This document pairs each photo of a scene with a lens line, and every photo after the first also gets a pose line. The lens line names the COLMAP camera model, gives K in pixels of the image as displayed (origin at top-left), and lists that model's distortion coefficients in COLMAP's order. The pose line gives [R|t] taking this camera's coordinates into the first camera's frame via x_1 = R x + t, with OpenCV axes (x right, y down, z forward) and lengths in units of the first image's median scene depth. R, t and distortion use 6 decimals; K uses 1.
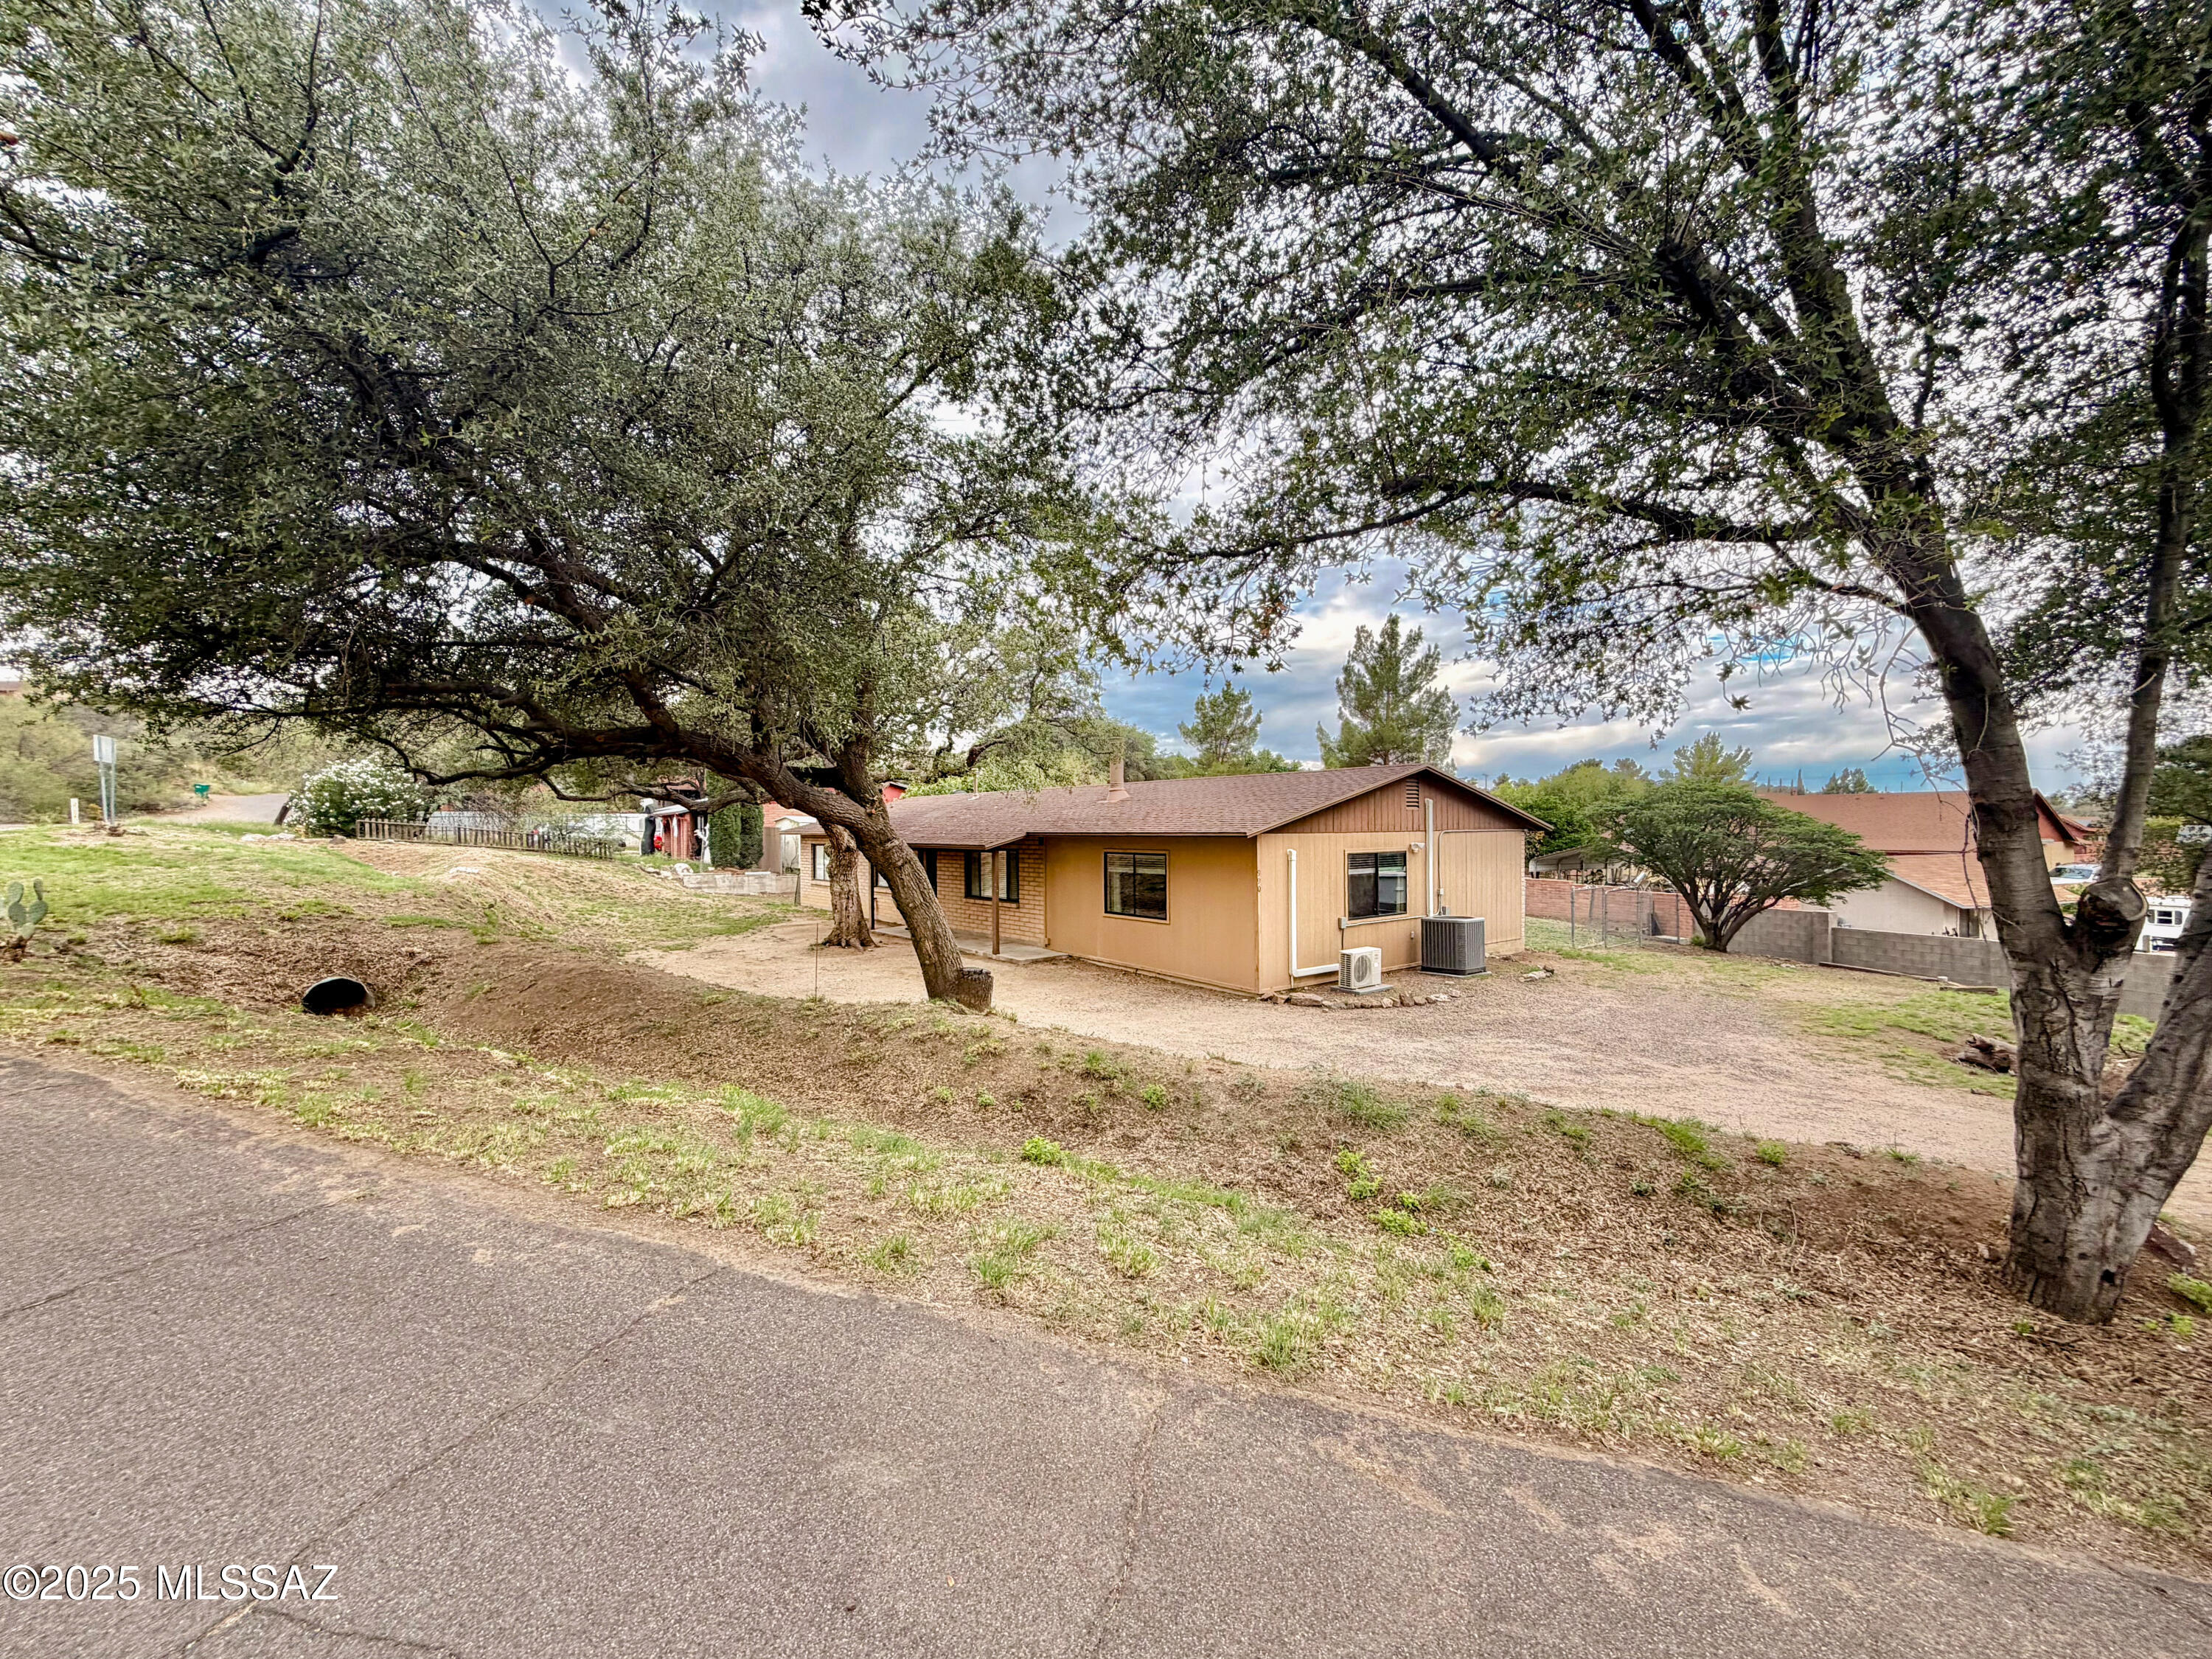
lens RADIAL K [[886.3, 0, 1106.0], [0, 886.3, 829.5], [0, 0, 1]] dist [-0.001607, 0.000003]
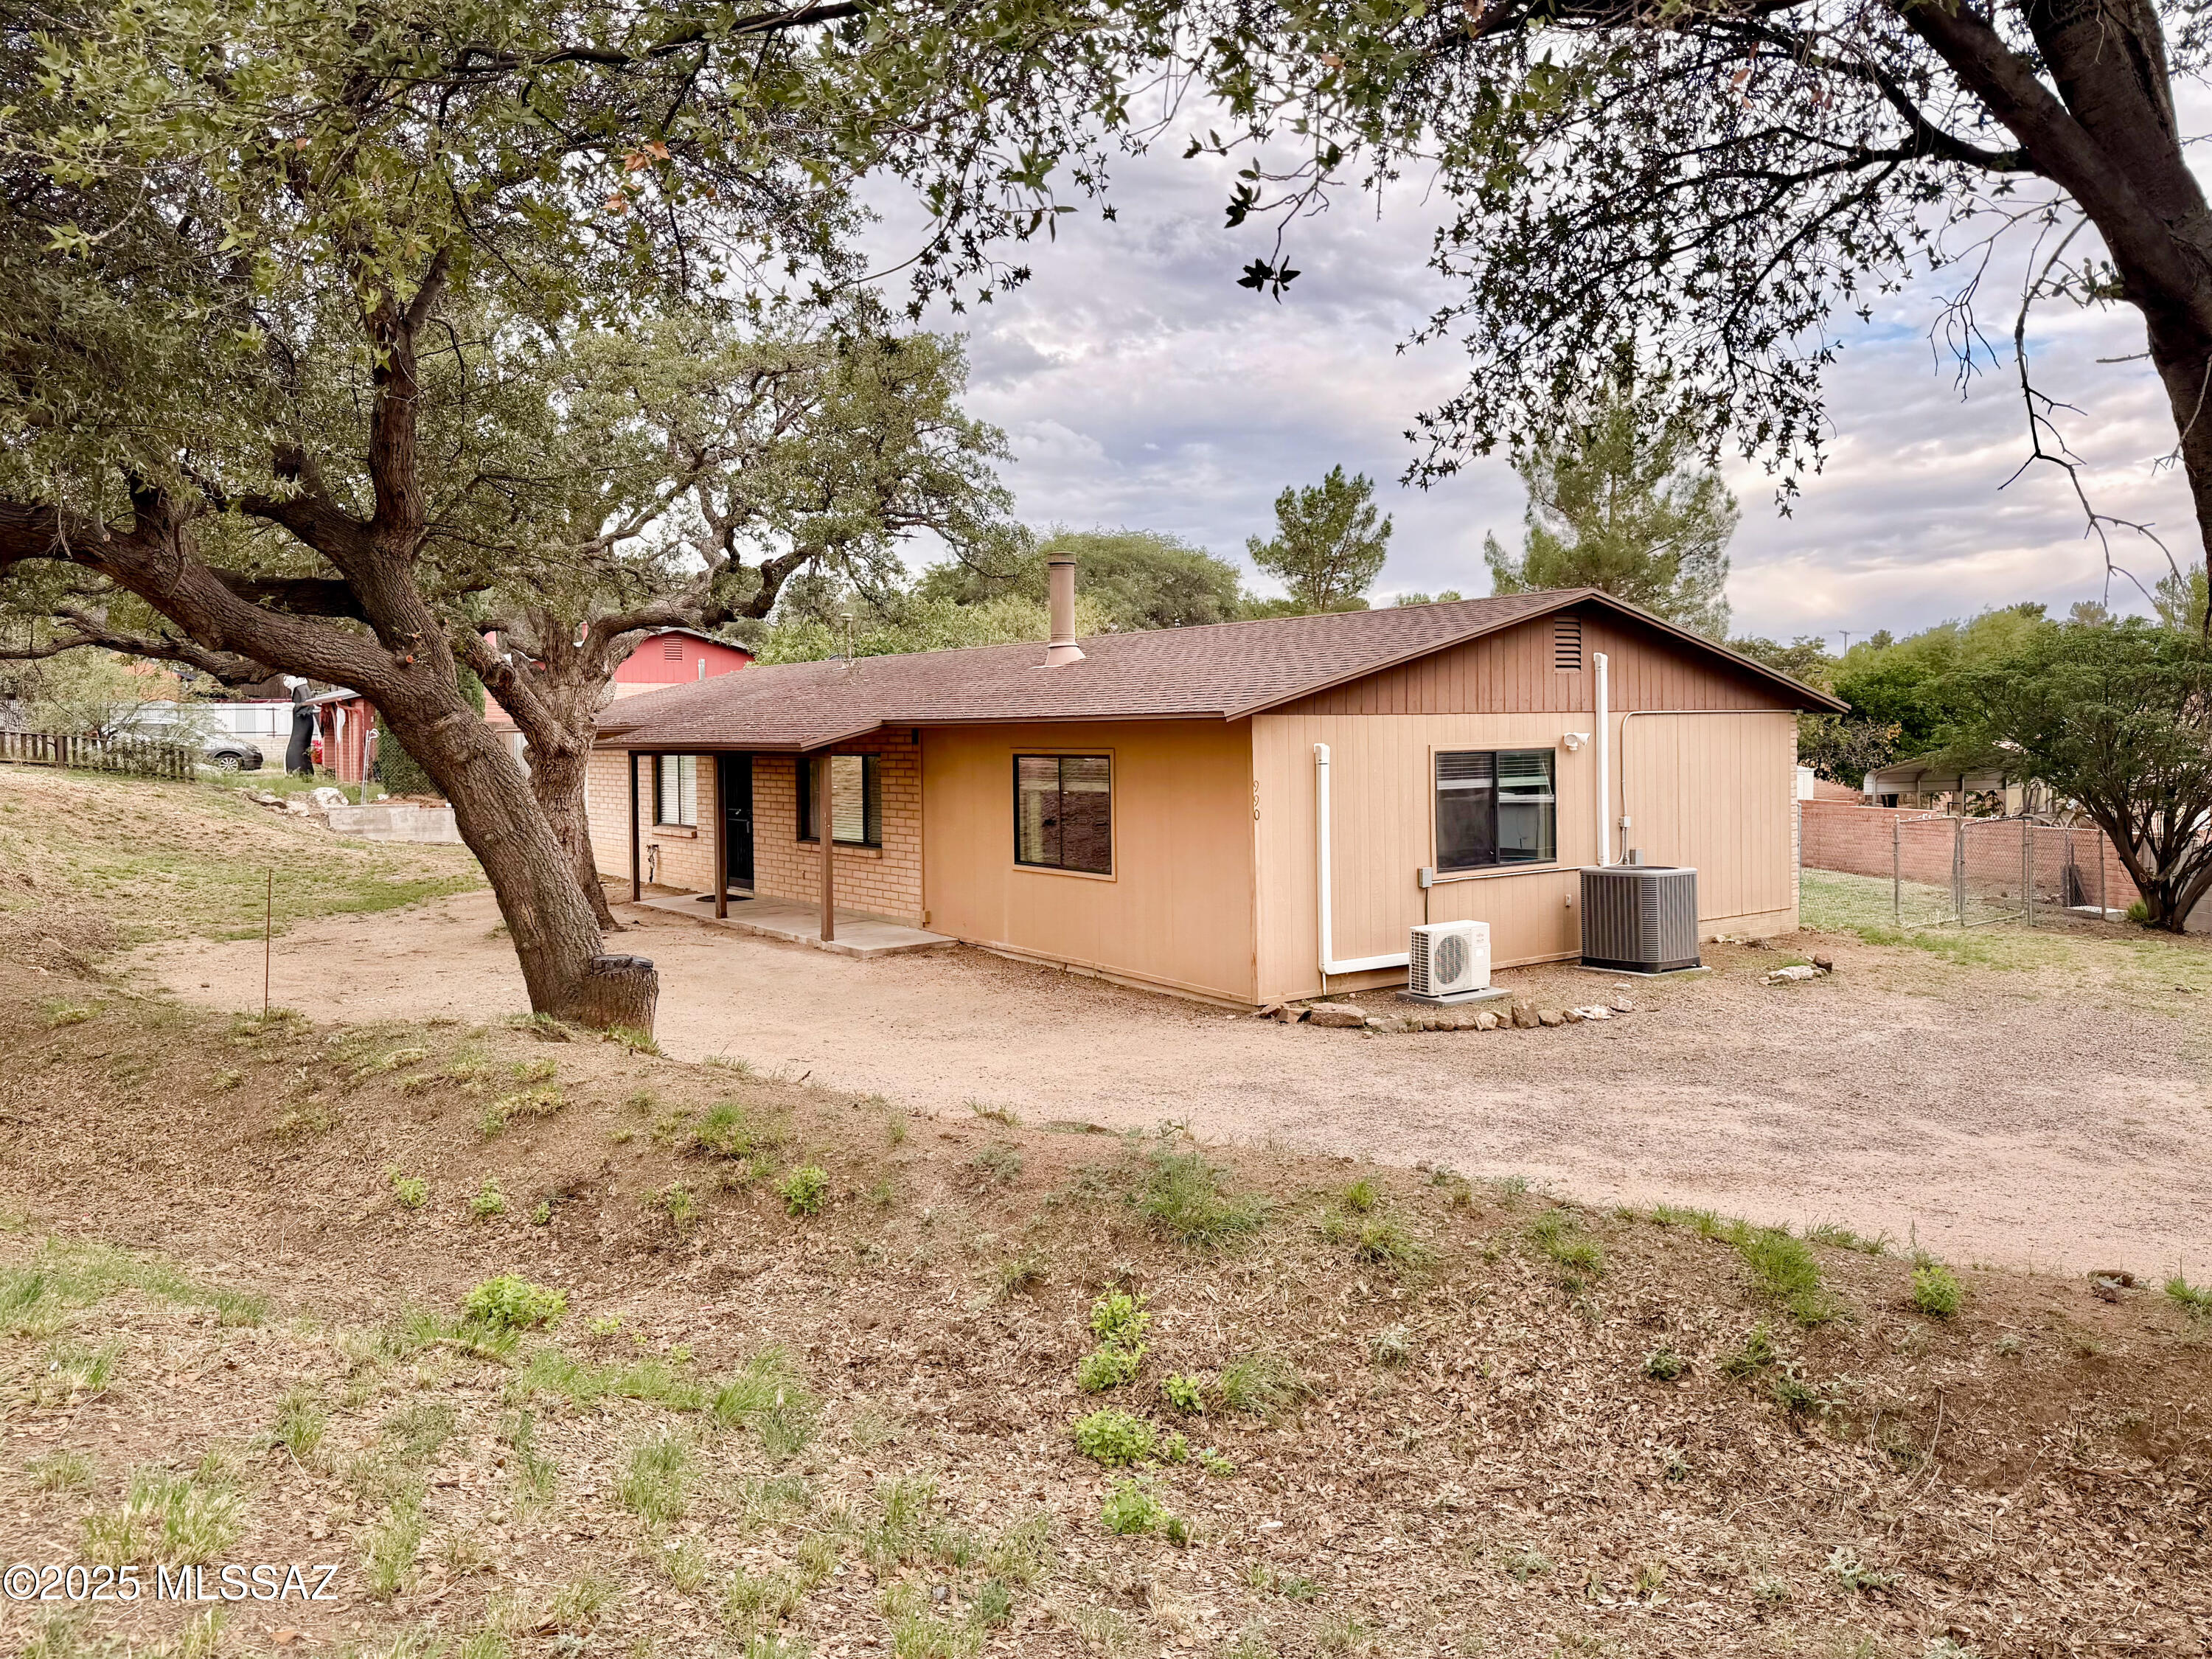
lens RADIAL K [[1561.2, 0, 1141.8], [0, 1561.2, 732.1], [0, 0, 1]] dist [0.085335, -0.109306]
pose [[0.999956, -0.005320, 0.007705, 0.082455], [0.005292, 0.999980, 0.003568, 0.010905], [-0.007724, -0.003527, 0.999964, 0.027536]]
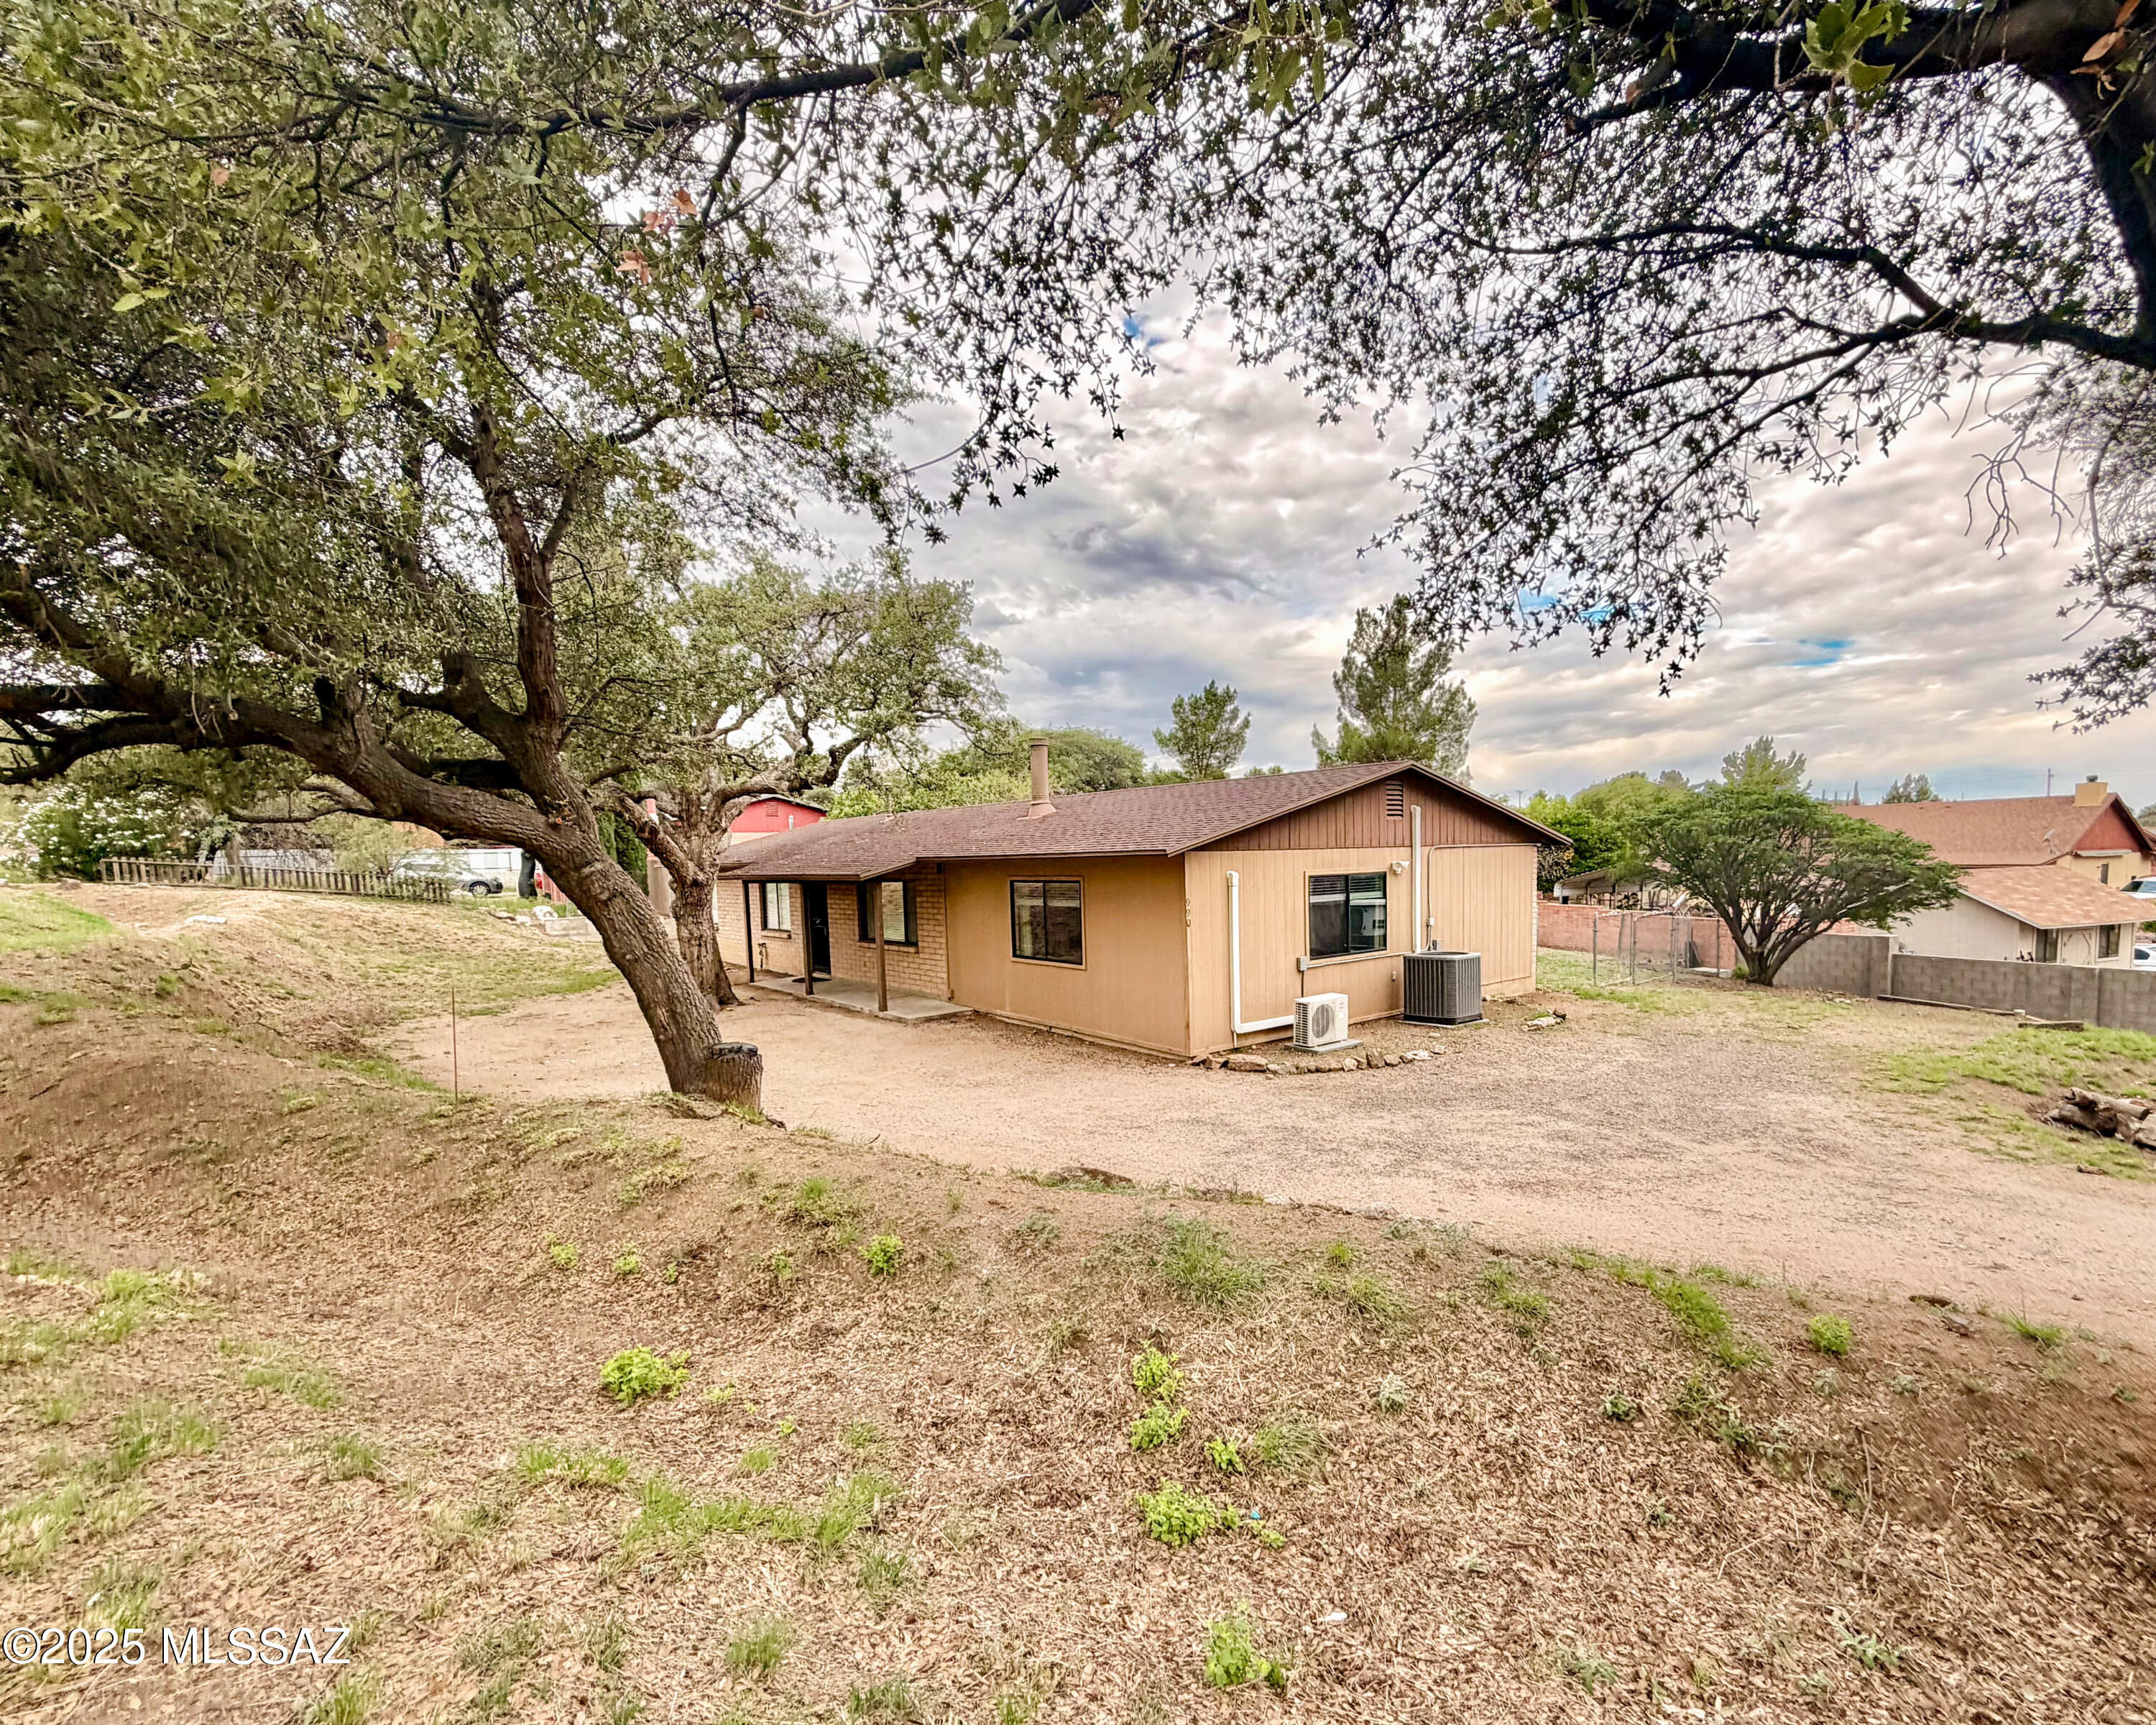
lens RADIAL K [[1025.3, 0, 1122.1], [0, 1025.3, 937.9], [0, 0, 1]] dist [0.000368, -0.000137]
pose [[0.998859, -0.021009, 0.042896, 0.066480], [0.017570, 0.996718, 0.079028, 0.007068], [-0.044416, -0.078184, 0.995949, 0.094477]]
